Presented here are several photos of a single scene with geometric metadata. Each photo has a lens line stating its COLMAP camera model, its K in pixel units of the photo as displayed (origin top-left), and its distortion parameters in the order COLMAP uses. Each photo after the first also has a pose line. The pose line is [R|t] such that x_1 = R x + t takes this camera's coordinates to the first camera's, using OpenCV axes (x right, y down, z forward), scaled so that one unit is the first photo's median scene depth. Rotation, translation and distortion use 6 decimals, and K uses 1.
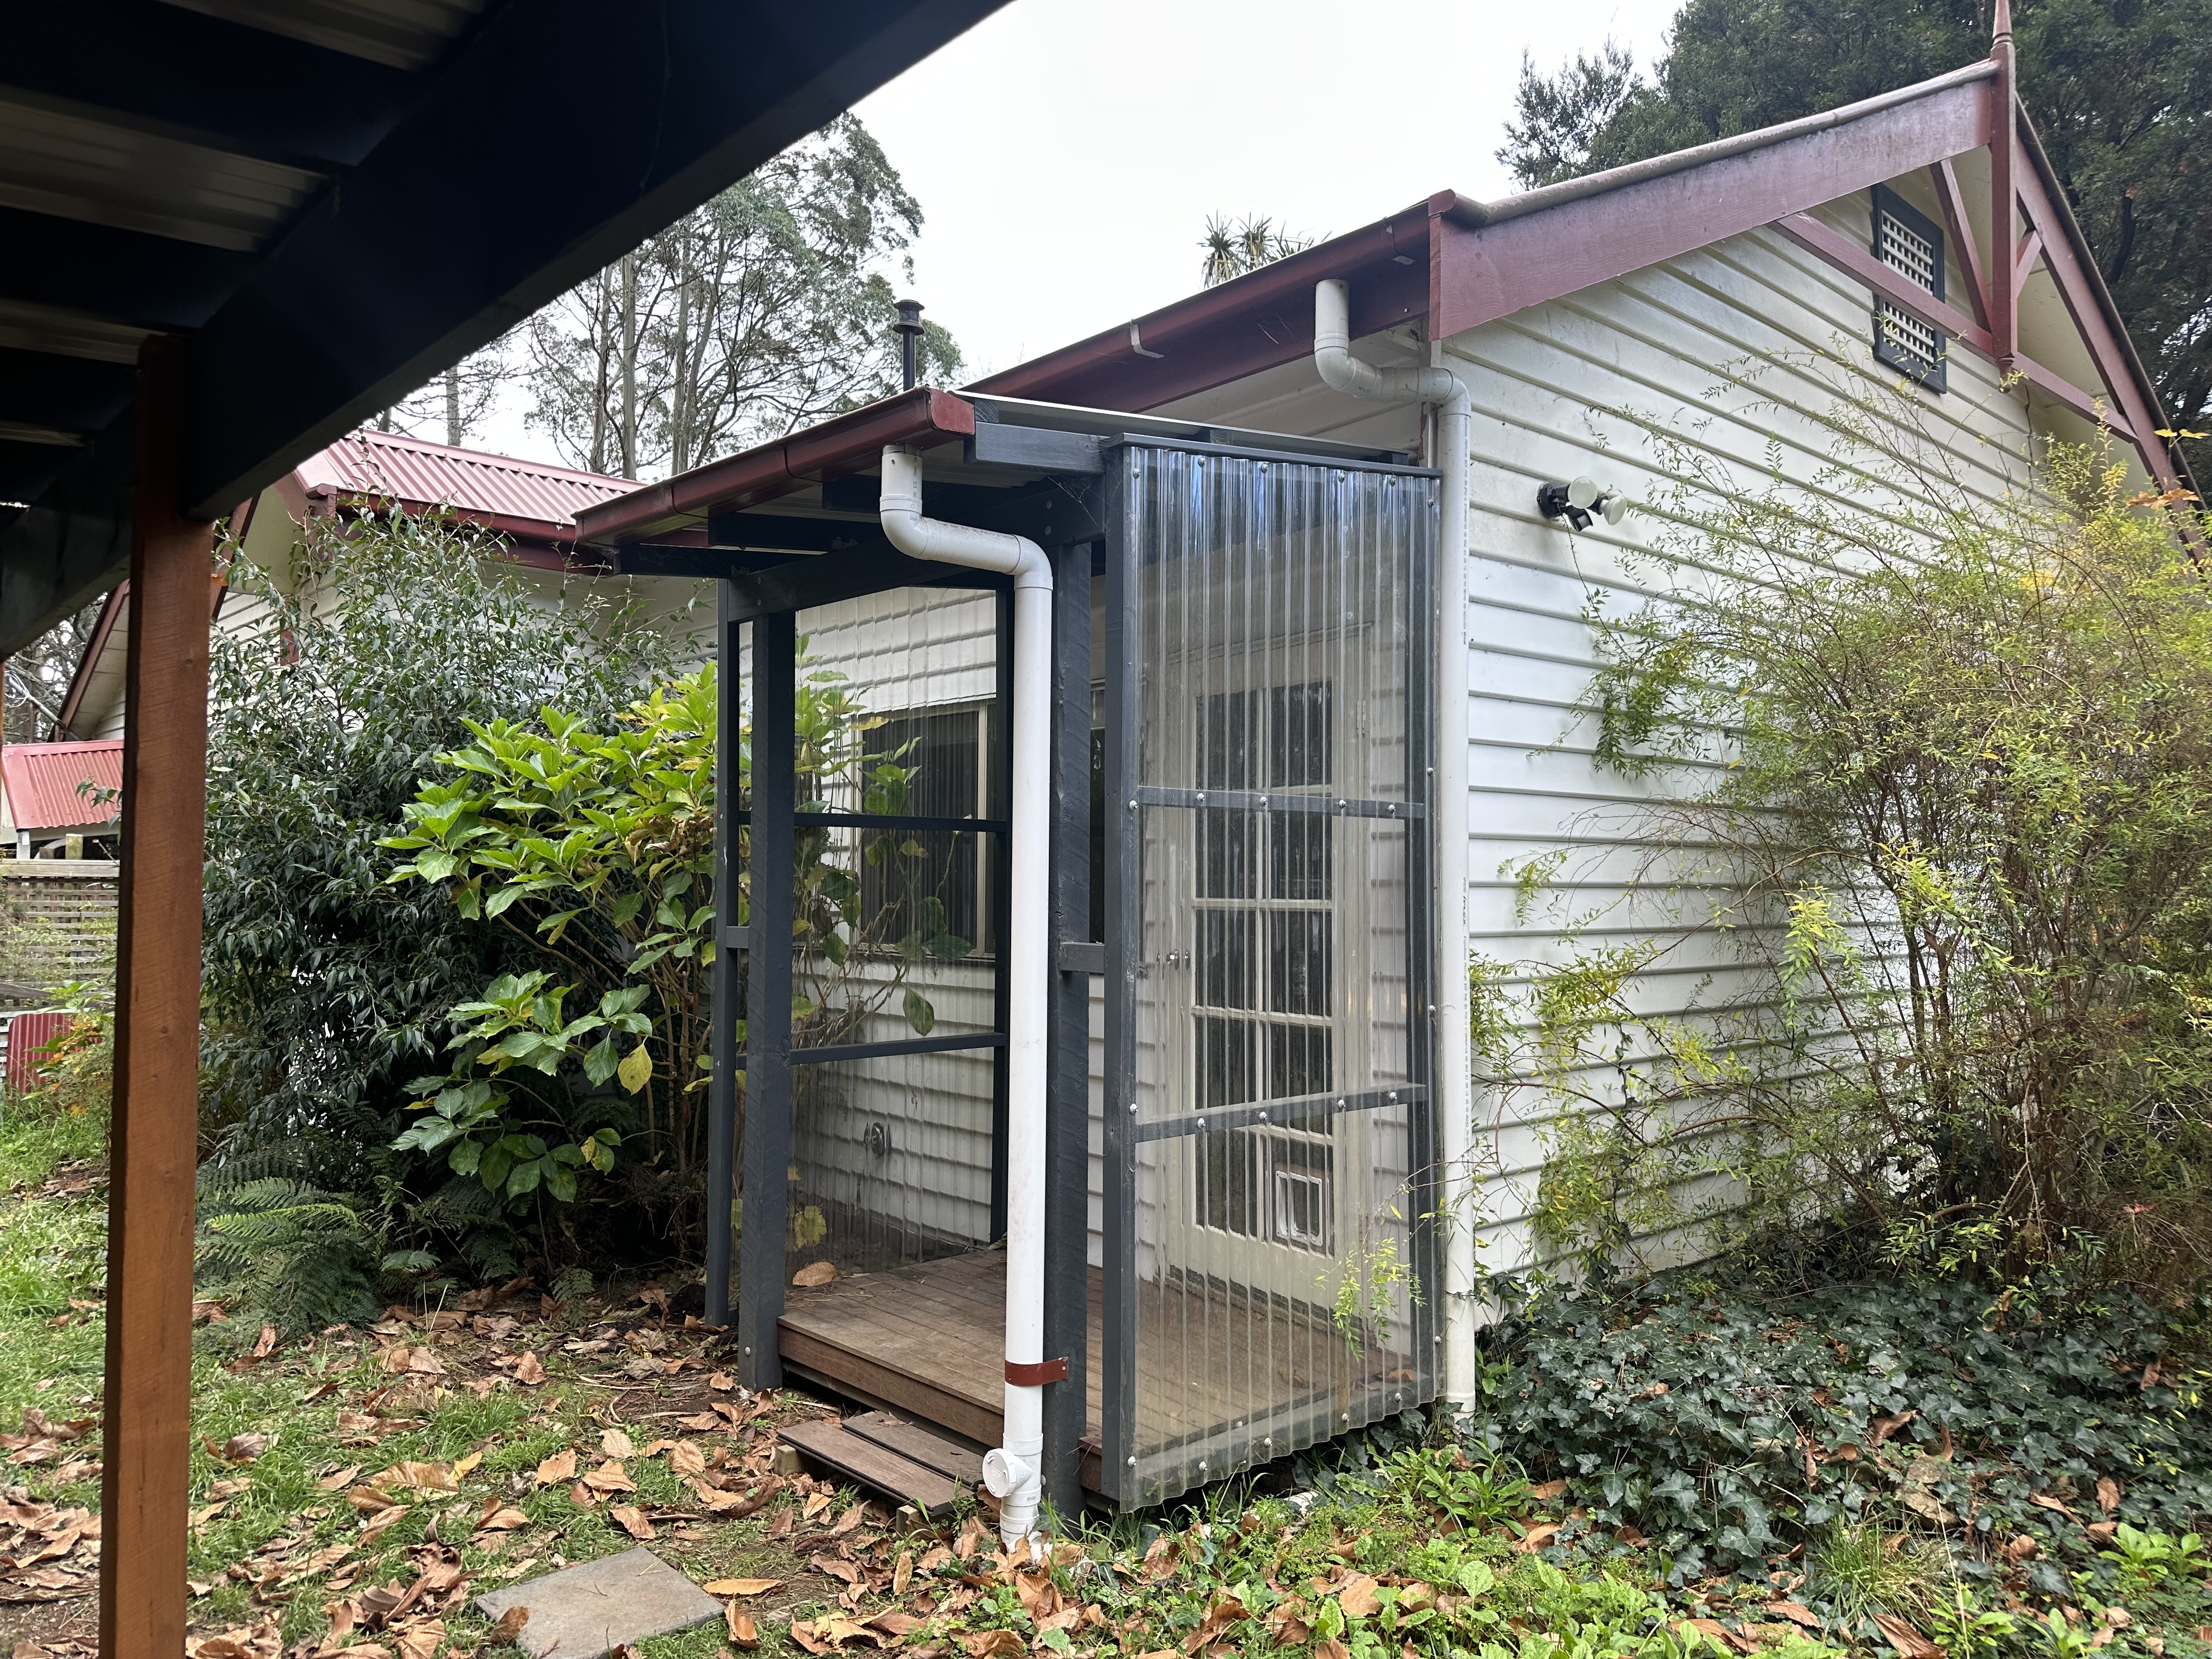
lens RADIAL K [[1568.7, 0, 1121.4], [0, 1568.7, 821.6], [0, 0, 1]] dist [0.128489, -0.171923]
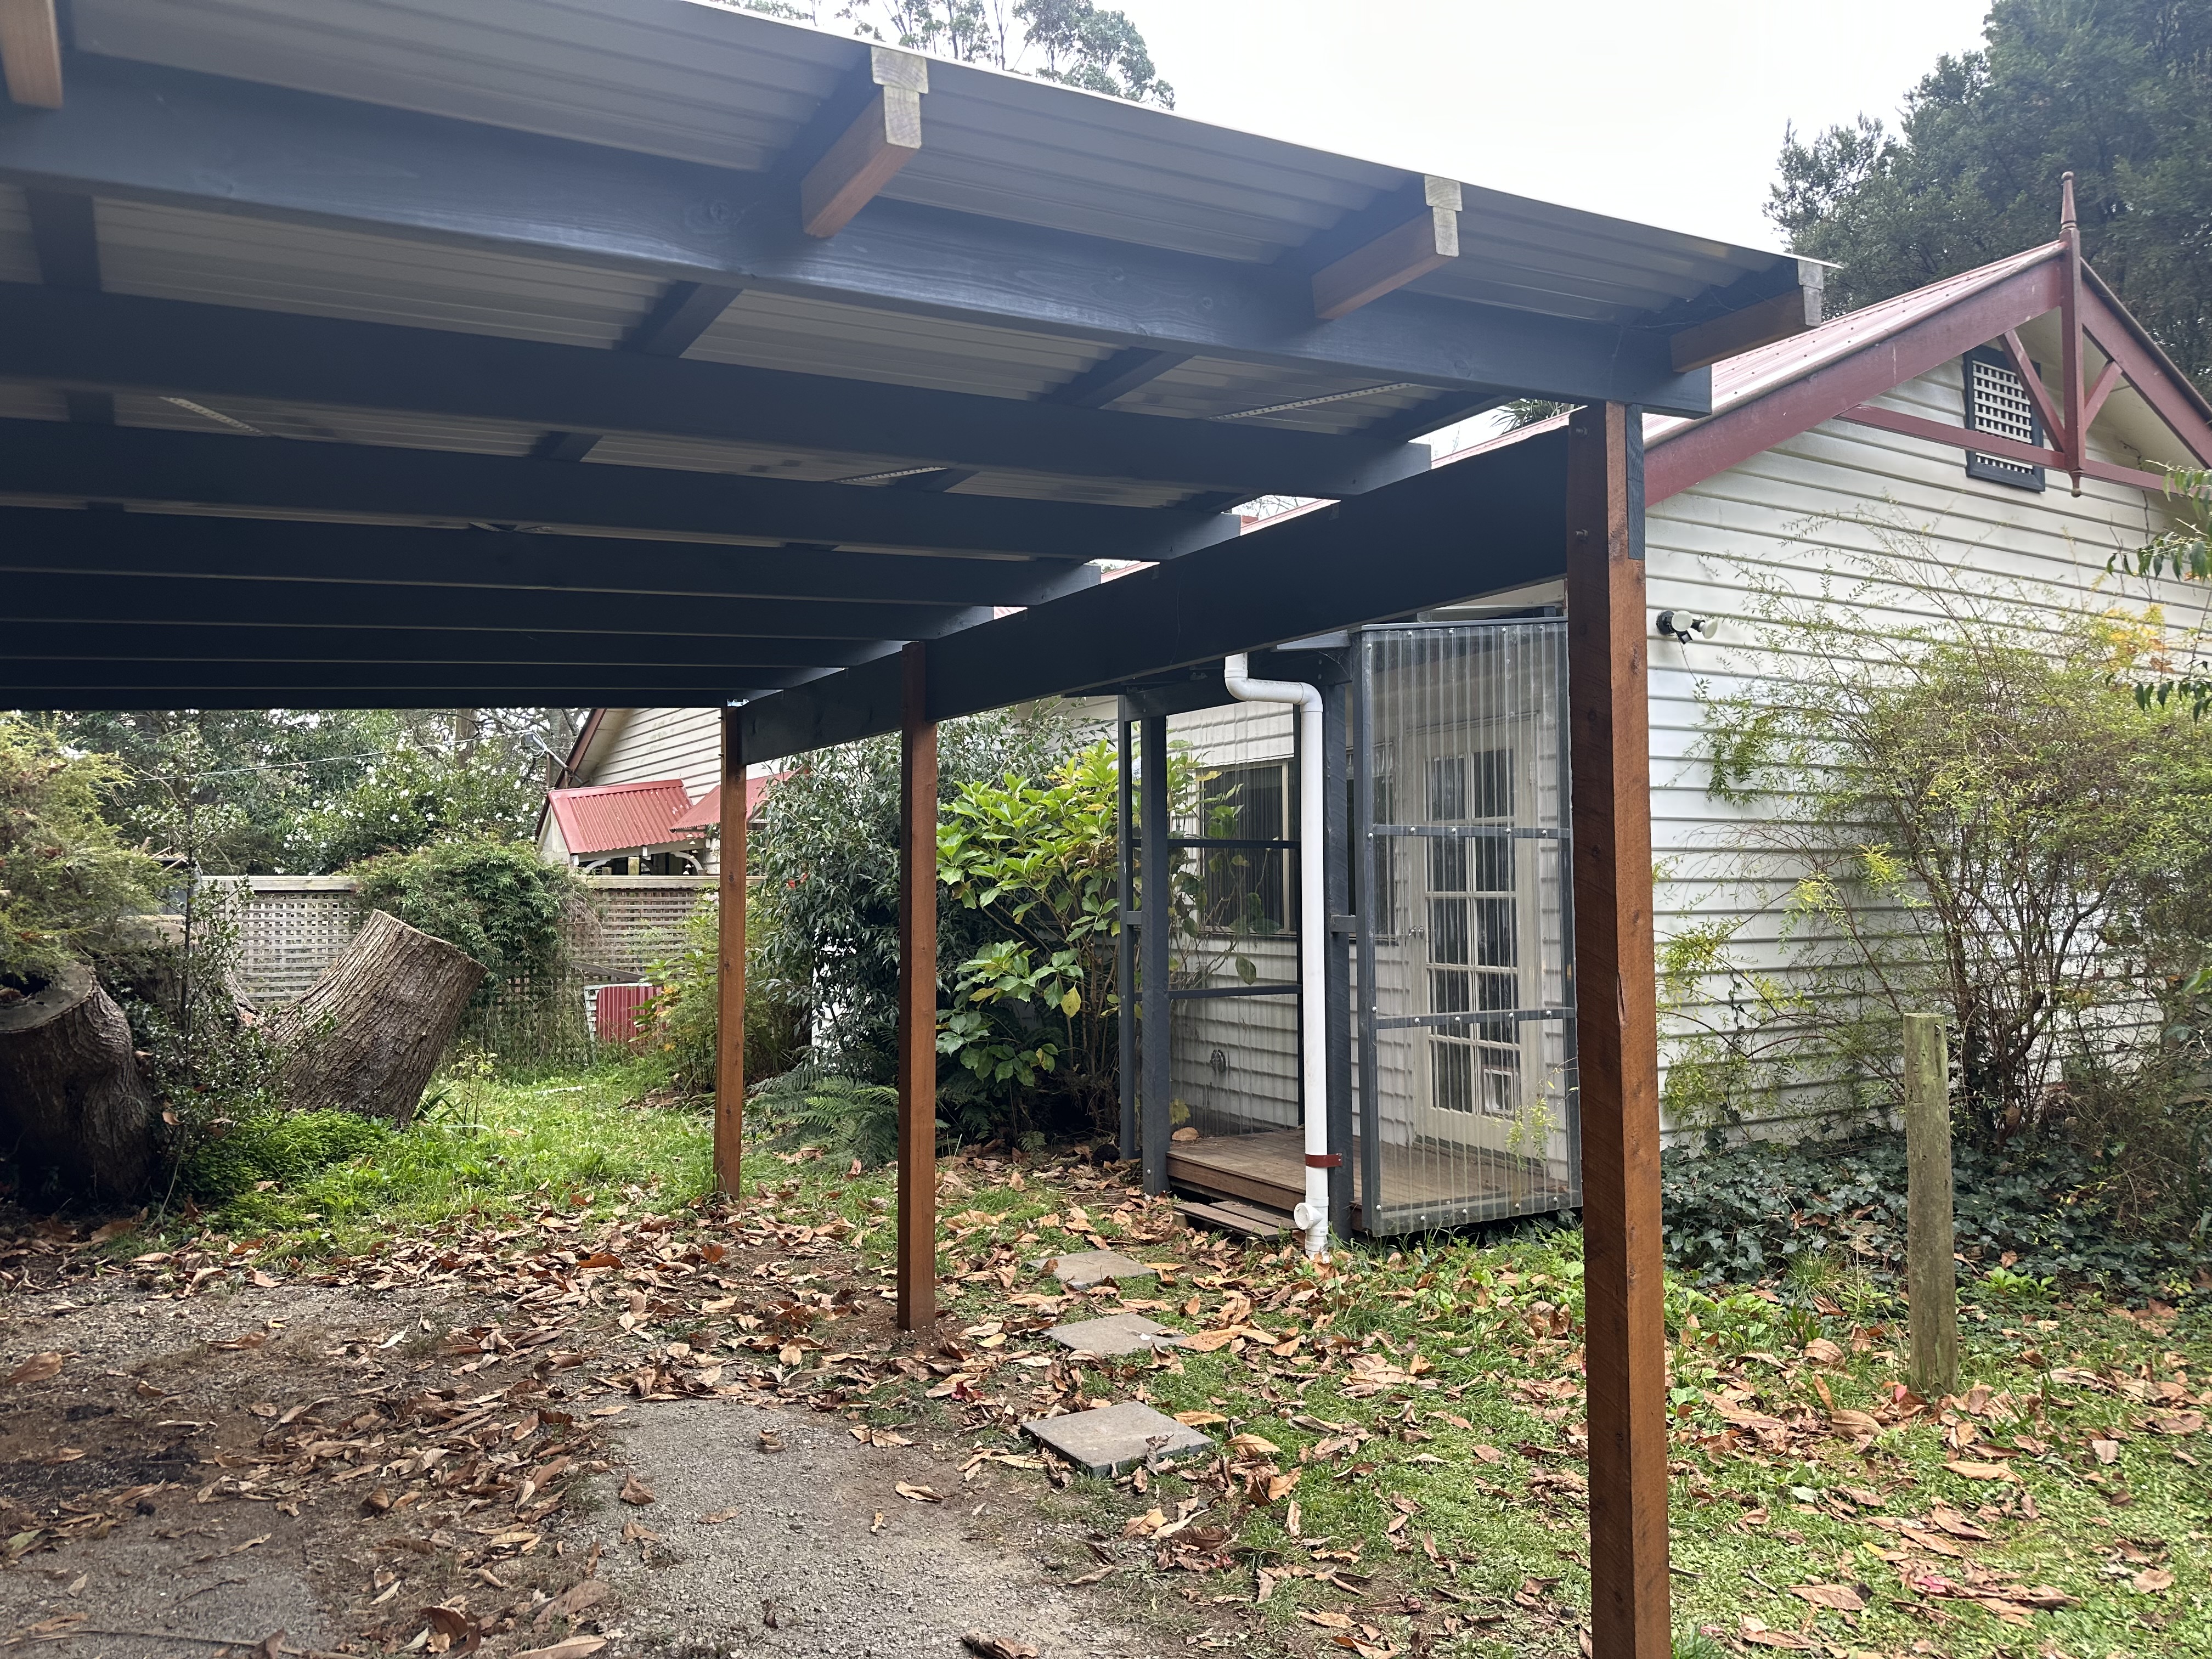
lens RADIAL K [[1568.7, 0, 1121.4], [0, 1568.7, 821.6], [0, 0, 1]] dist [0.128489, -0.171923]
pose [[0.980739, -0.018933, -0.194402, 0.053256], [0.018155, 0.999818, -0.005784, -0.014765], [0.194476, 0.002143, 0.980905, -0.540871]]
